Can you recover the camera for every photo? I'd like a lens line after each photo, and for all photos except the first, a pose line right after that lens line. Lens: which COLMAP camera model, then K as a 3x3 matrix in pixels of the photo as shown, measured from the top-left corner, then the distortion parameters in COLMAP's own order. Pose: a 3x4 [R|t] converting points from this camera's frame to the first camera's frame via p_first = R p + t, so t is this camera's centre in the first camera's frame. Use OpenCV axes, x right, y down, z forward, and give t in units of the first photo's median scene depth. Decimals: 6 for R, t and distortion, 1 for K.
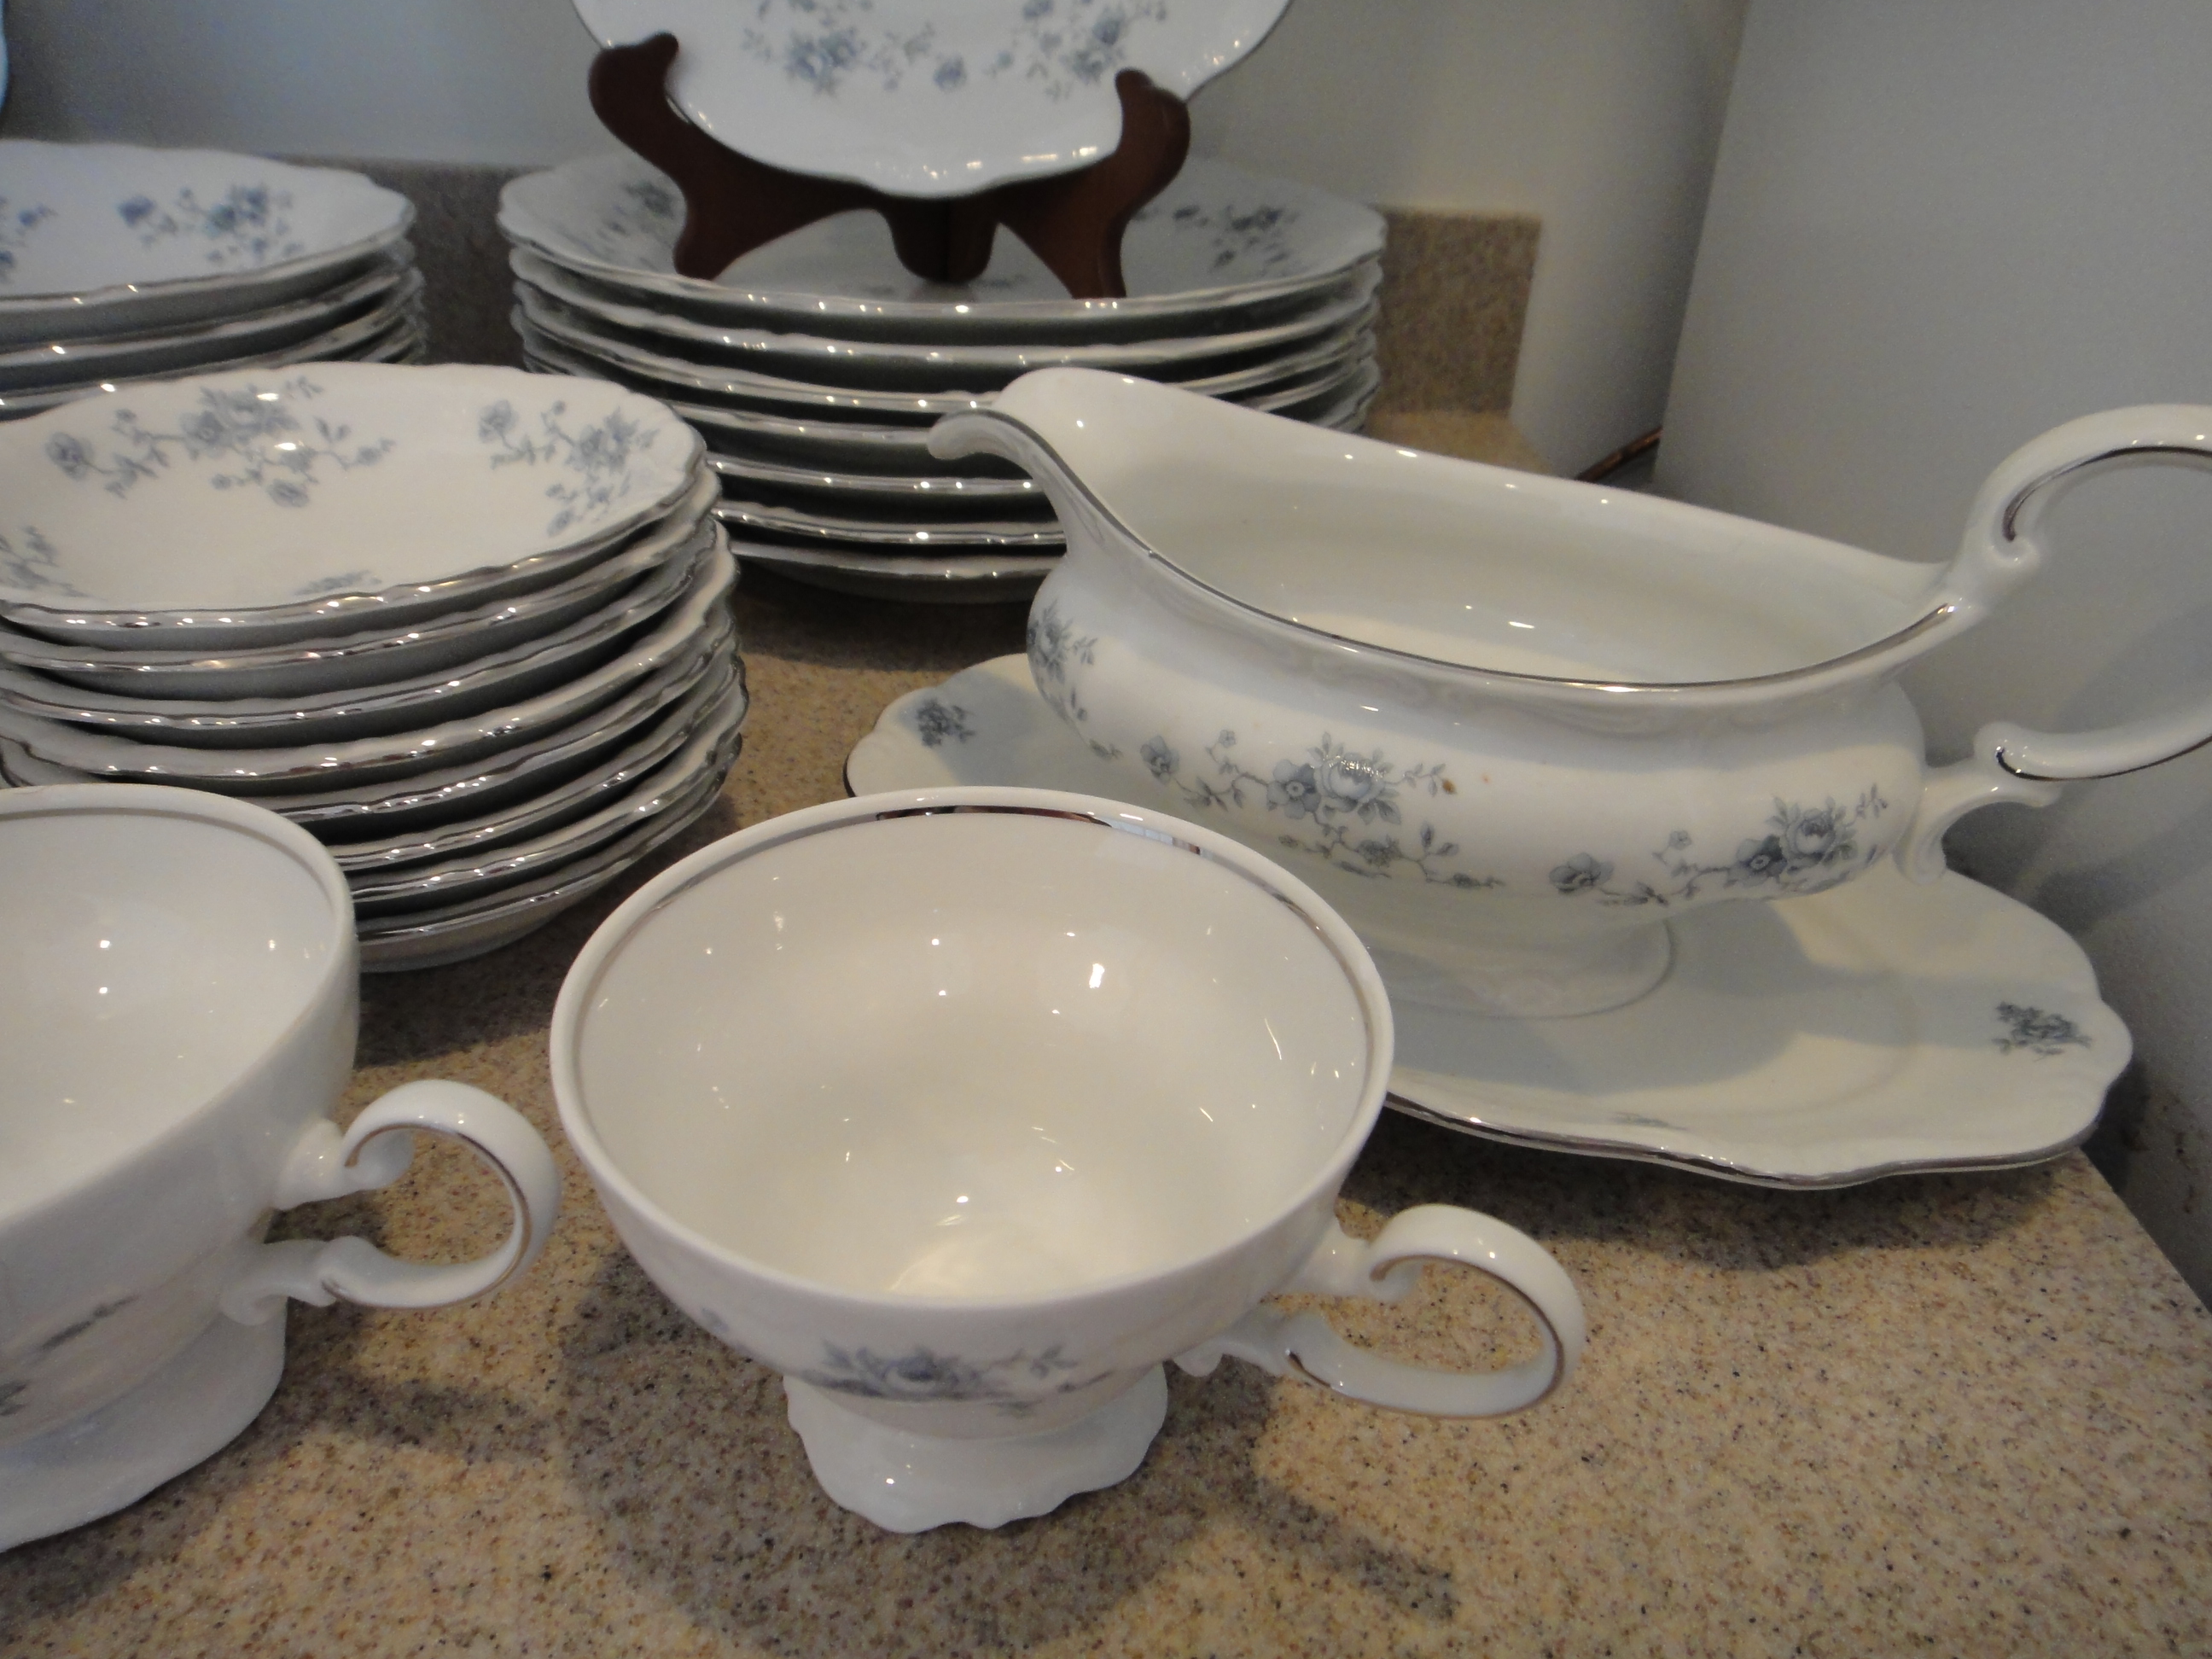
lens RADIAL K [[1578.4, 0, 1111.9], [0, 1578.4, 829.4], [0, 0, 1]] dist [-0.003978, -0.000514]
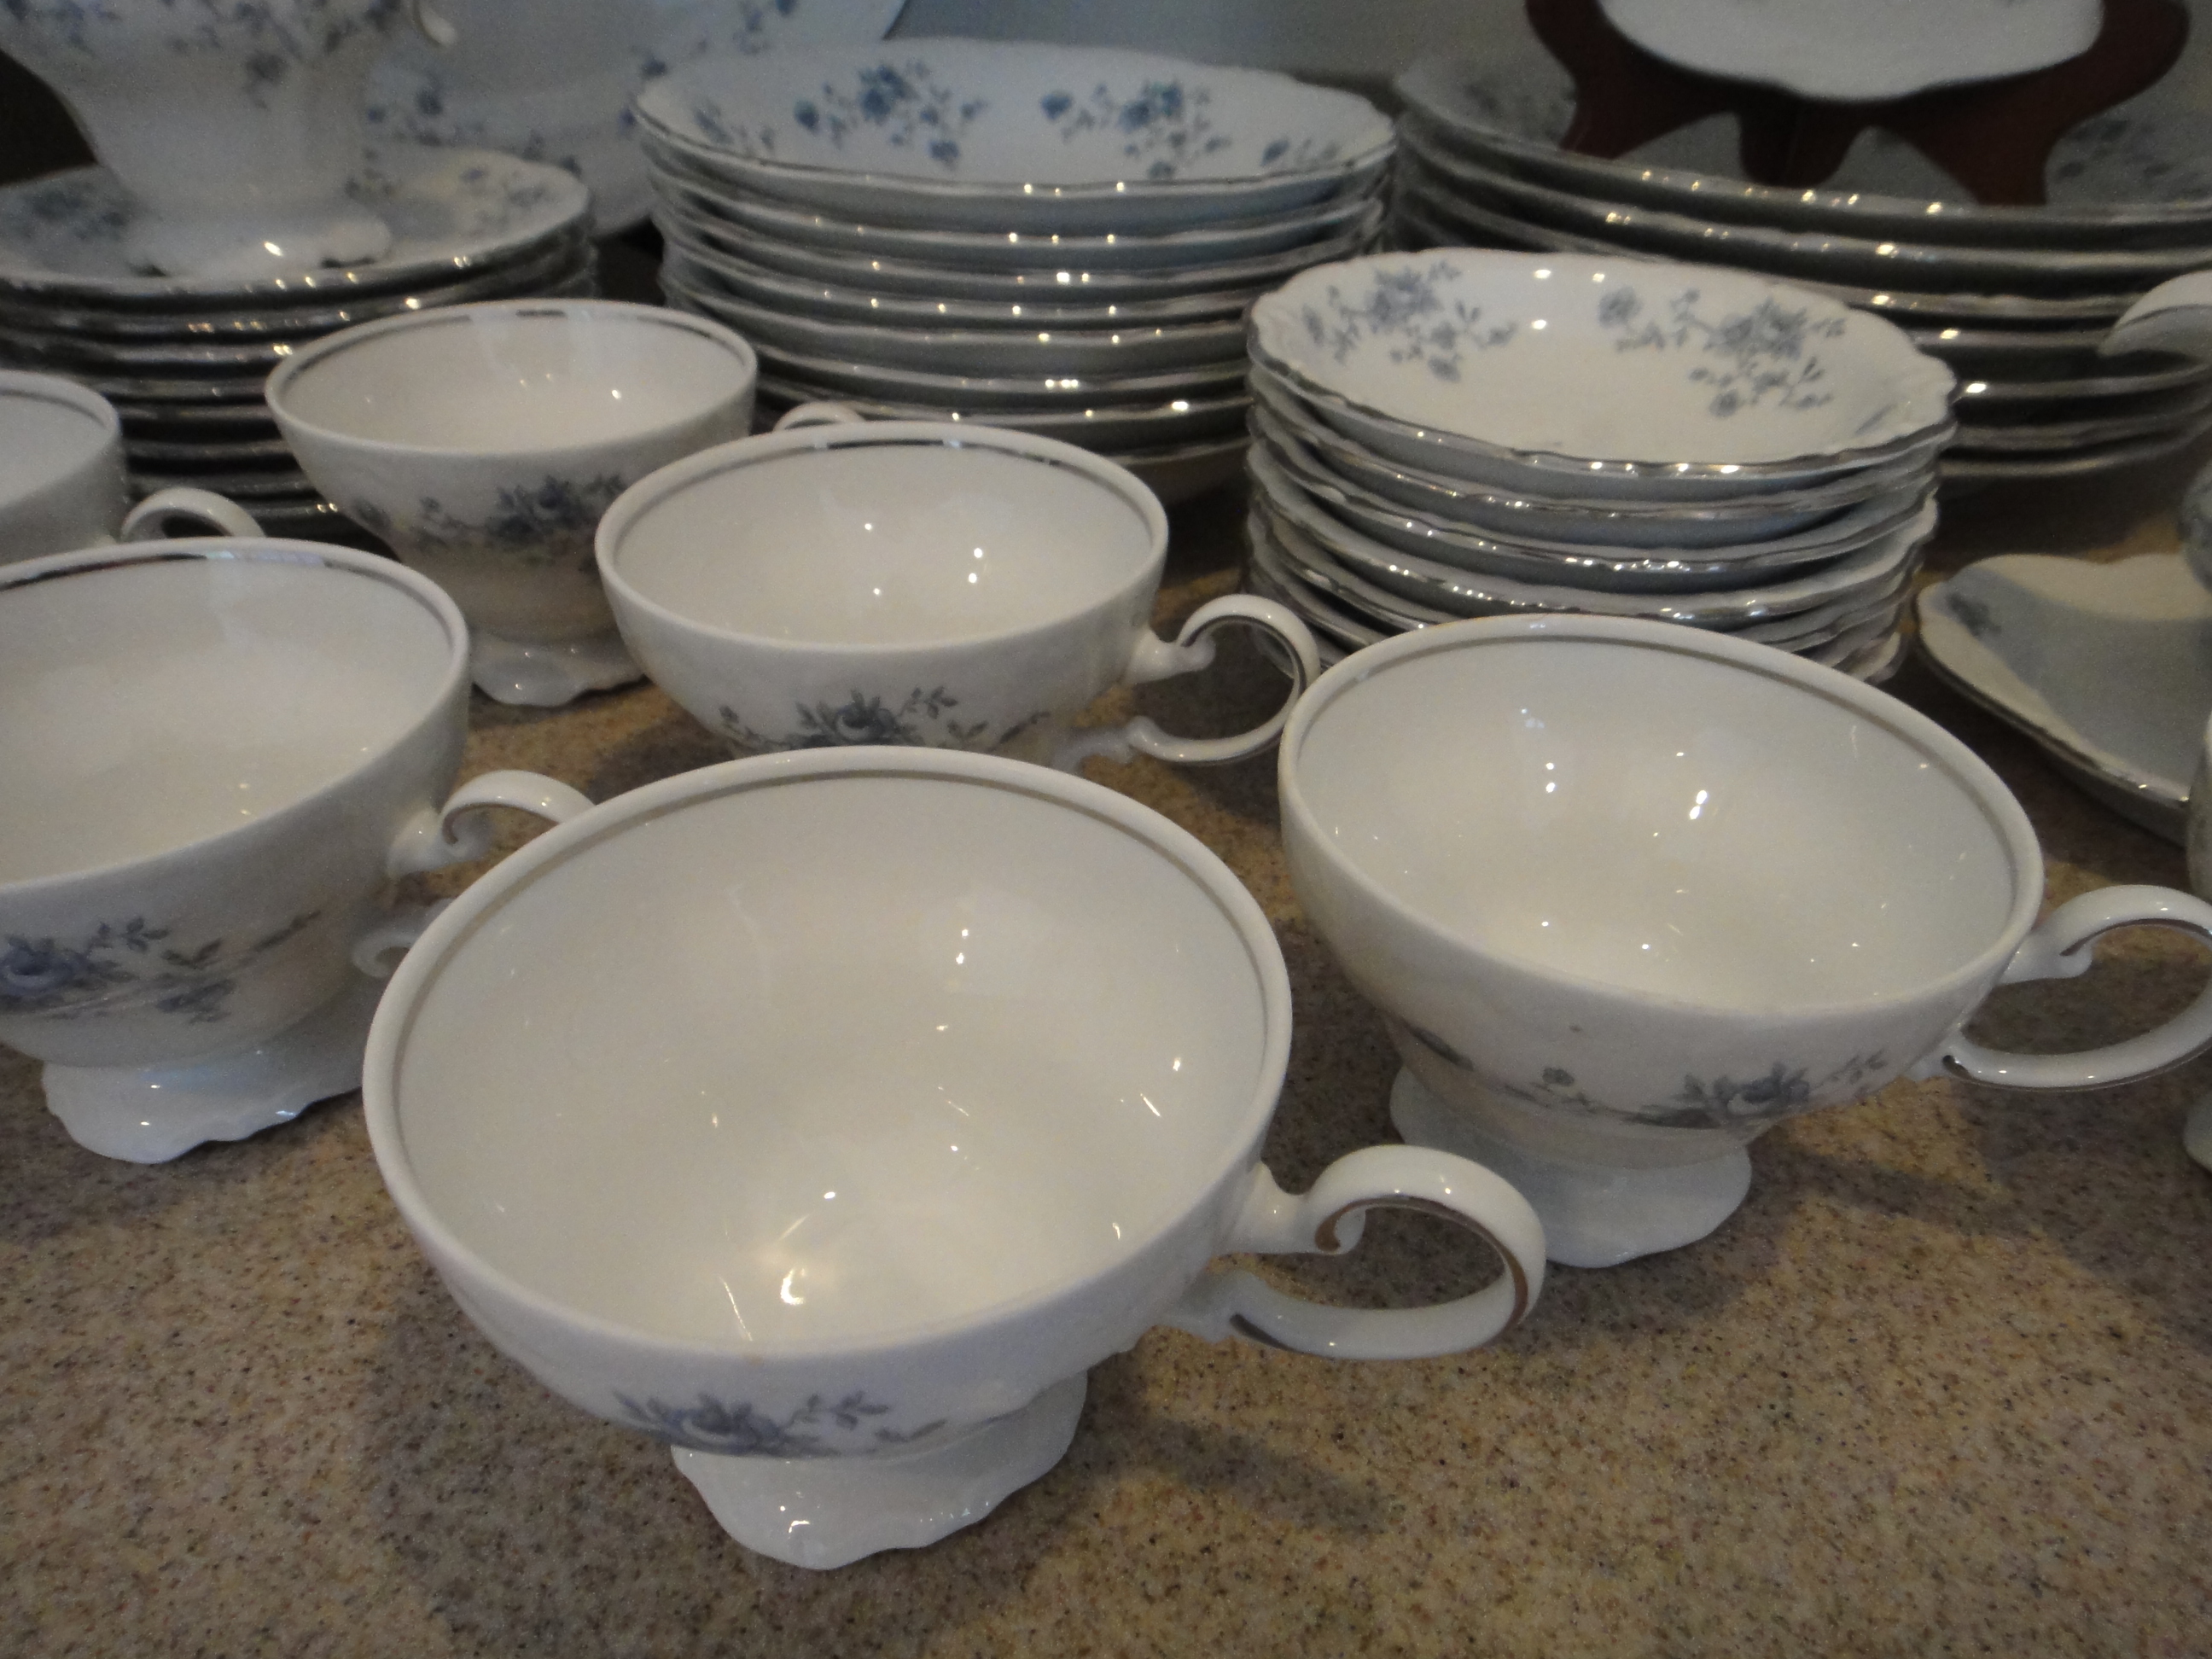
lens RADIAL K [[1578.4, 0, 1104.5], [0, 1578.4, 827.3], [0, 0, 1]] dist [-0.003978, -0.000514]
pose [[0.987270, 0.074129, -0.140723, -0.564912], [-0.067450, 0.996385, 0.051655, 0.060846], [0.144043, -0.041505, 0.988701, -0.122709]]
